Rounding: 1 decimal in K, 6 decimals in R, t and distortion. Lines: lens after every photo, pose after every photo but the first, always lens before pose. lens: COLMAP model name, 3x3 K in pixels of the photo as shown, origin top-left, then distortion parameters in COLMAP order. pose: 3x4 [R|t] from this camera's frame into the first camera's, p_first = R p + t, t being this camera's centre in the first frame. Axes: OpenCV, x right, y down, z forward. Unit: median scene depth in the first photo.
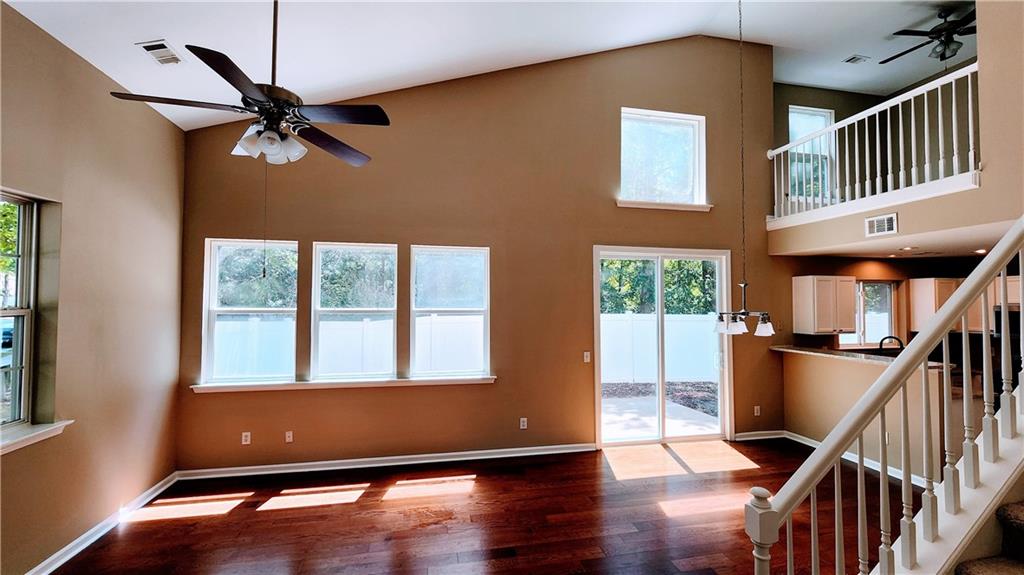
lens RADIAL K [[421.3, 0, 511.0], [0, 421.3, 292.0], [0, 0, 1]] dist [-0.003450, -0.000318]
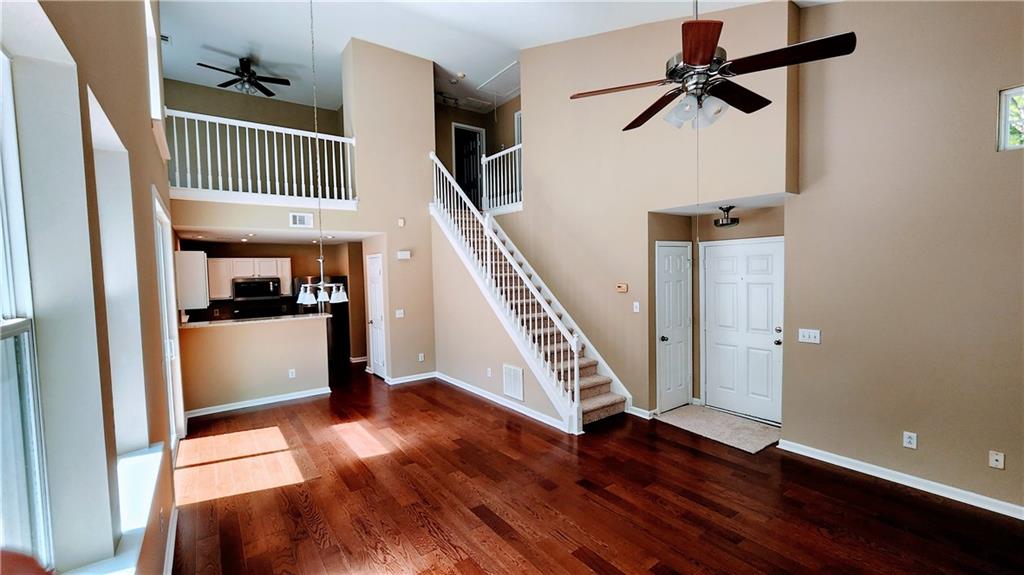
lens RADIAL K [[421.3, 0, 511.0], [0, 421.3, 292.0], [0, 0, 1]] dist [-0.003450, -0.000318]
pose [[-0.414431, -0.041154, 0.909150, -0.584683], [-0.004484, 0.999057, 0.043180, 0.013952], [-0.910070, 0.013819, -0.414224, 0.811892]]
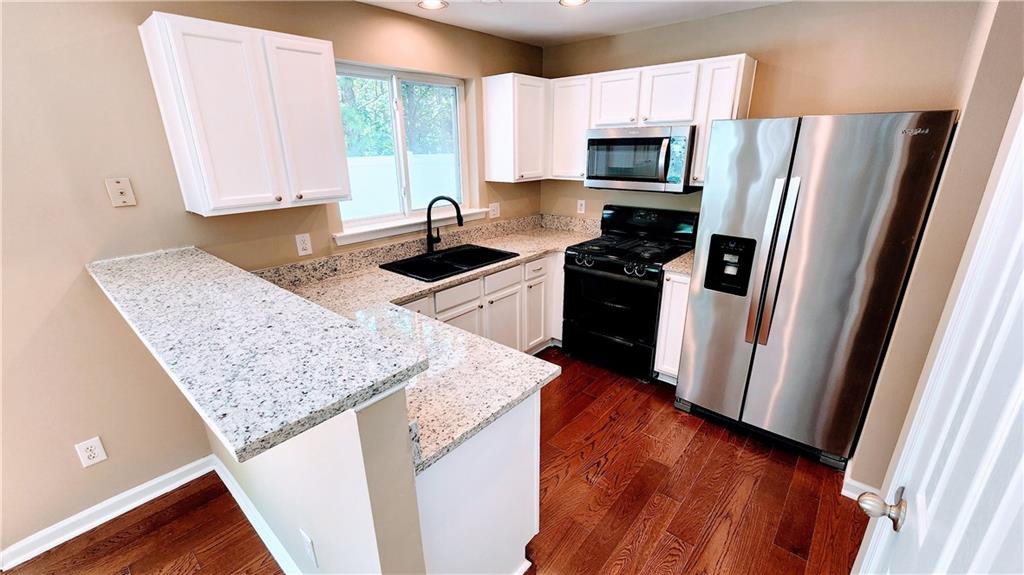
lens RADIAL K [[421.3, 0, 511.0], [0, 421.3, 292.0], [0, 0, 1]] dist [-0.003450, -0.000318]
pose [[0.793210, -0.211986, 0.570860, 0.769852], [-0.003173, 0.935999, 0.351988, 0.043003], [-0.608940, -0.281011, 0.741771, 0.638942]]
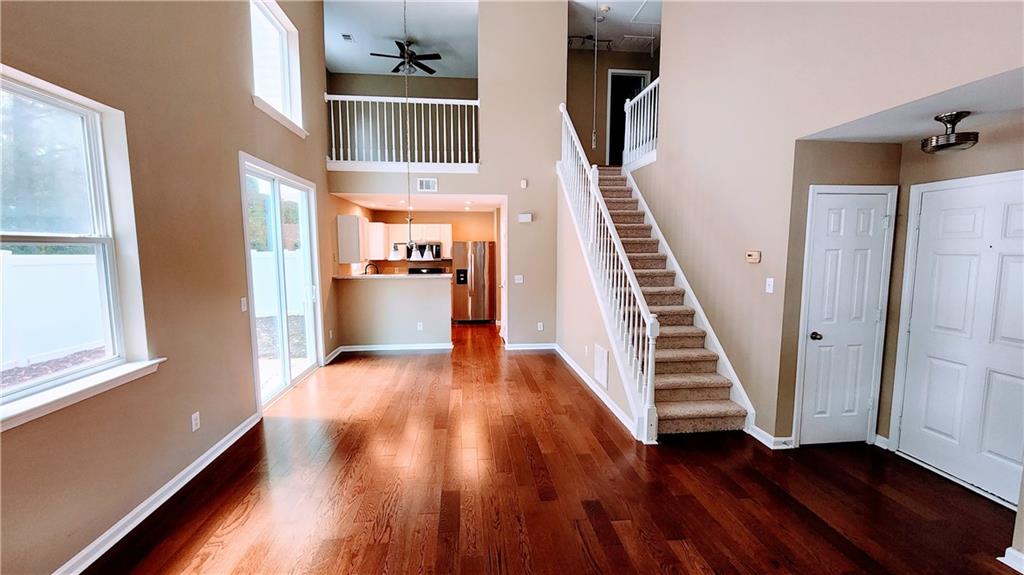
lens RADIAL K [[421.3, 0, 511.0], [0, 421.3, 292.0], [0, 0, 1]] dist [-0.003450, -0.000318]
pose [[0.093624, -0.107920, 0.989741, -0.515428], [-0.026389, 0.993490, 0.110825, 0.038543], [-0.995258, -0.036494, 0.090166, 0.477911]]
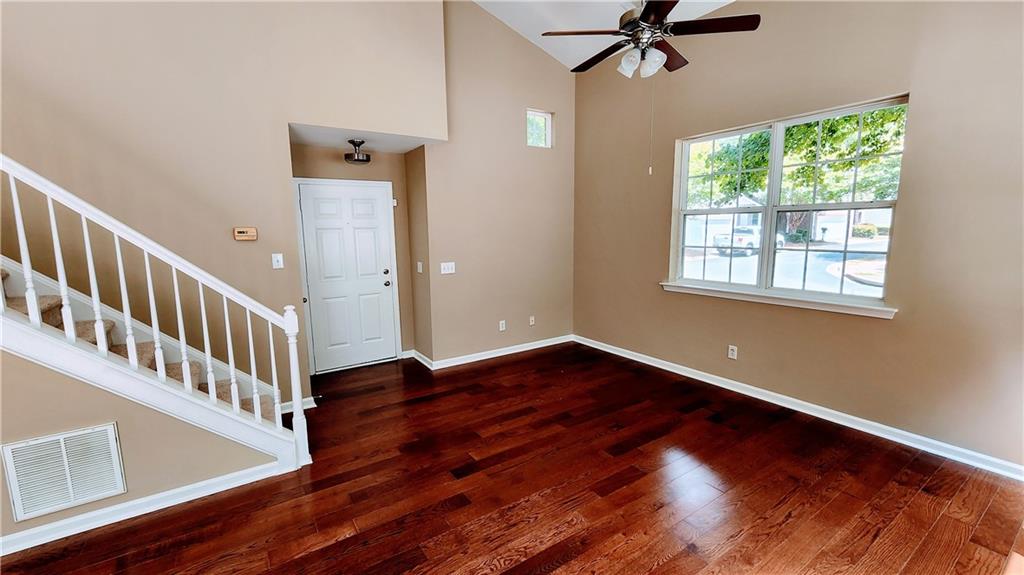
lens RADIAL K [[422.9, 0, 510.5], [0, 422.9, 291.4], [0, 0, 1]] dist [-0.001897, -0.000086]
pose [[-0.927127, 0.066225, -0.368849, 0.116765], [0.021331, 0.991992, 0.124488, 0.064056], [0.374139, 0.107548, -0.921115, 0.915940]]
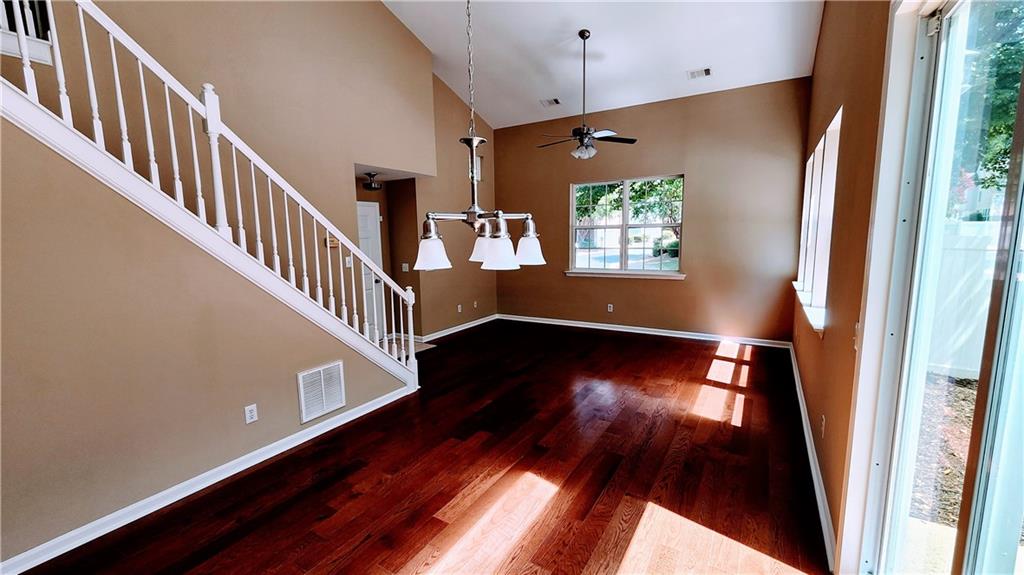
lens RADIAL K [[421.3, 0, 511.0], [0, 421.3, 292.0], [0, 0, 1]] dist [-0.003450, -0.000318]
pose [[-0.679409, 0.107622, -0.725825, 0.668977], [0.033984, 0.992739, 0.115388, 0.062661], [0.732973, 0.053729, -0.678133, 1.048634]]
